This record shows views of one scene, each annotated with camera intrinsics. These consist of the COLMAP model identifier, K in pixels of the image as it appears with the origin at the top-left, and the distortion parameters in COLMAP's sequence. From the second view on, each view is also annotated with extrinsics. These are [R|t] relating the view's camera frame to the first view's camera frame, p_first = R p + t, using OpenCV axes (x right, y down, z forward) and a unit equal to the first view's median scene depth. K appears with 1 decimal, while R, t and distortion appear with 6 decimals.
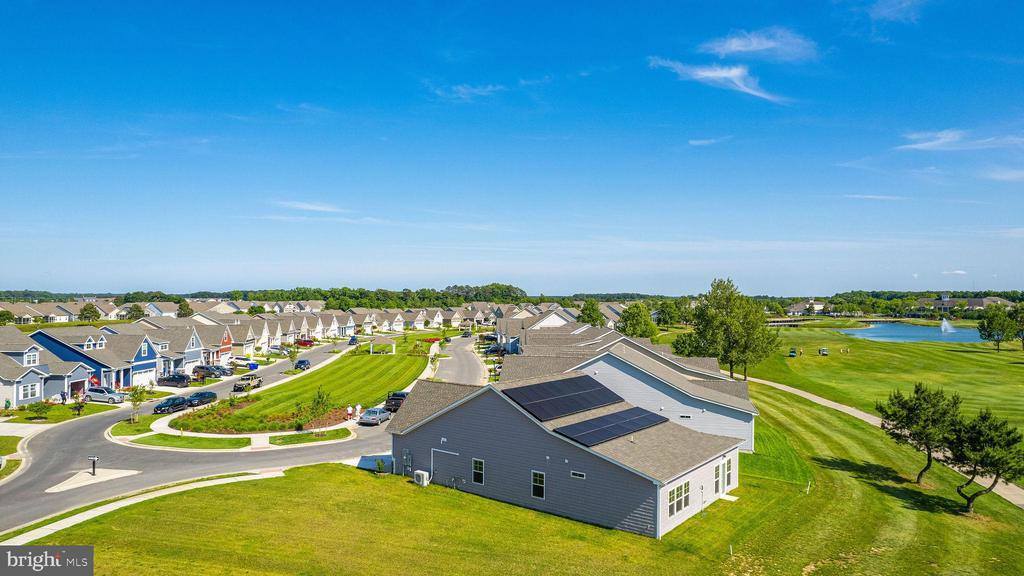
lens RADIAL K [[654.7, 0, 514.7], [0, 654.7, 288.1], [0, 0, 1]] dist [-0.075492, 0.069780]
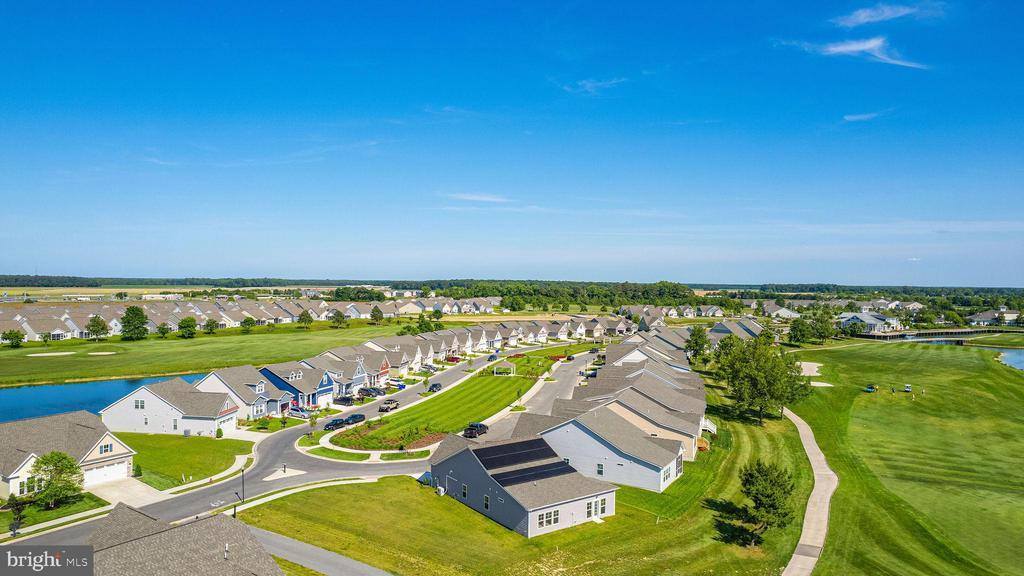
lens RADIAL K [[654.7, 0, 514.7], [0, 654.7, 288.1], [0, 0, 1]] dist [-0.075492, 0.069780]
pose [[0.959733, 0.007837, -0.280803, 0.315665], [-0.001556, 0.999744, 0.022582, -0.177759], [0.280908, -0.021236, 0.959500, -0.377010]]
